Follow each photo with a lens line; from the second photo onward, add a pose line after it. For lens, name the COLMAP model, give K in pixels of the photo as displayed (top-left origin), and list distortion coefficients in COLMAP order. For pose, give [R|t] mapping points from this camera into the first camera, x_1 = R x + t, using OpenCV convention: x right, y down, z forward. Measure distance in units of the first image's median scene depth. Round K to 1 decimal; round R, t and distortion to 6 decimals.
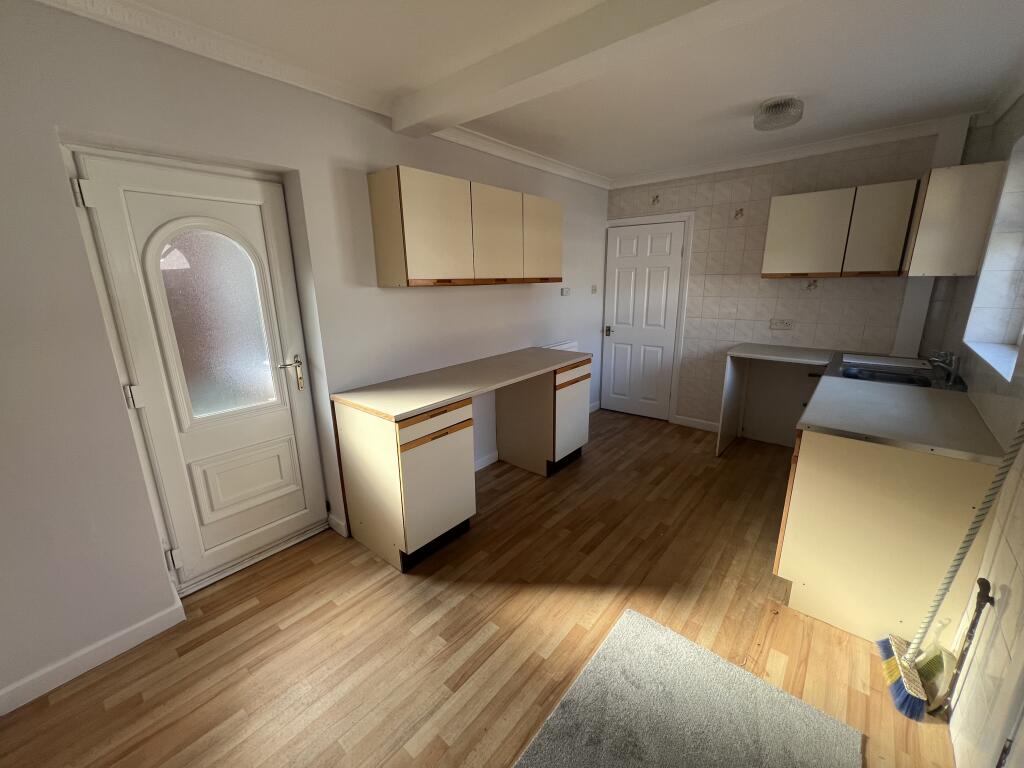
lens RADIAL K [[411.6, 0, 509.1], [0, 411.6, 382.7], [0, 0, 1]] dist [-0.000420, 0.000111]
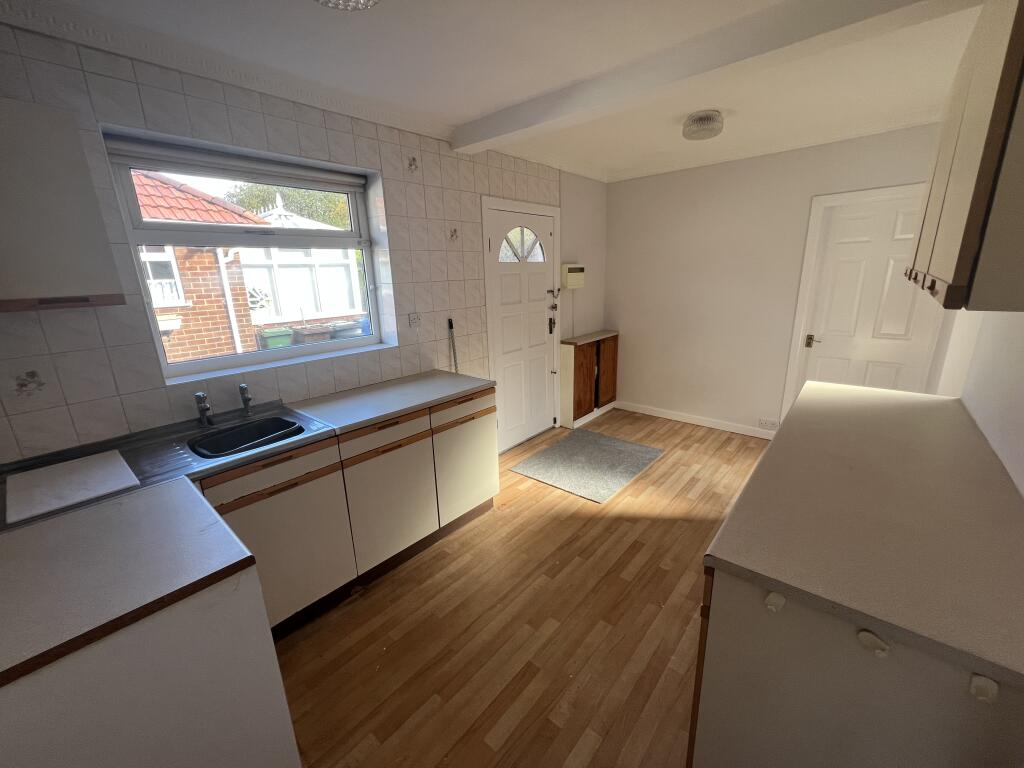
lens RADIAL K [[411.6, 0, 509.1], [0, 411.6, 382.7], [0, 0, 1]] dist [-0.000420, 0.000111]
pose [[-0.998719, 0.044844, 0.023436, 0.537706], [0.050570, 0.868868, 0.492455, -0.525921], [0.001721, 0.493009, -0.870023, 1.955019]]
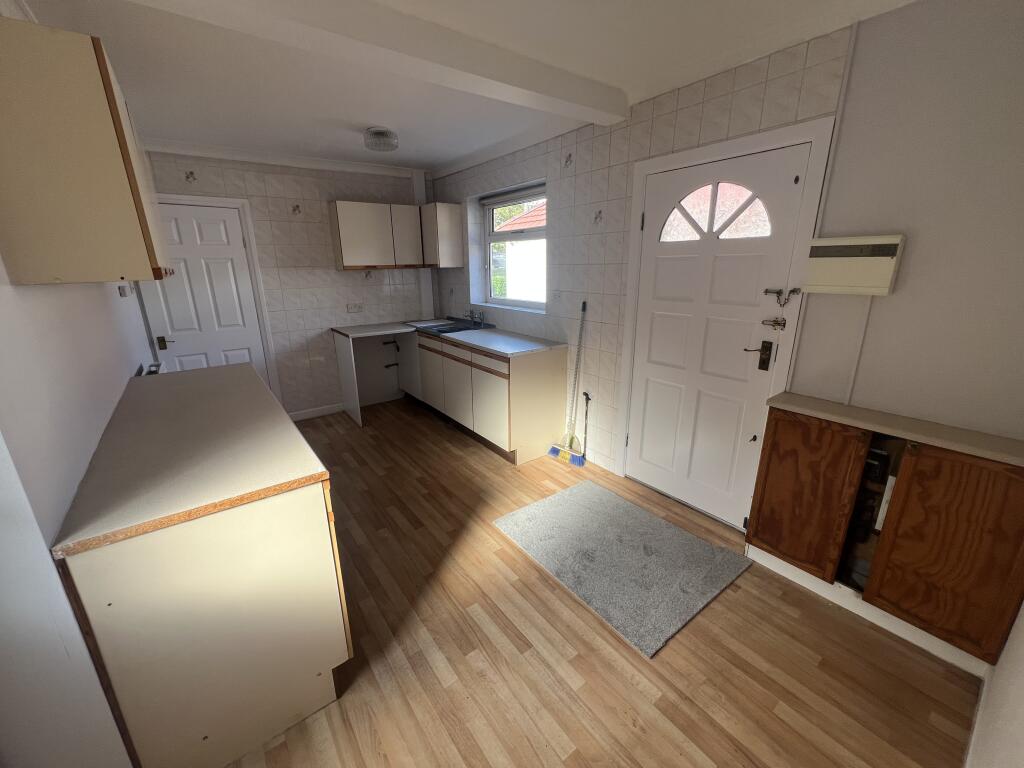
lens RADIAL K [[411.6, 0, 509.1], [0, 411.6, 382.7], [0, 0, 1]] dist [-0.000420, 0.000111]
pose [[0.220430, -0.257120, 0.940904, -0.767557], [0.252670, 0.946756, 0.199525, -0.105777], [-0.942109, 0.193757, 0.273660, 0.487789]]
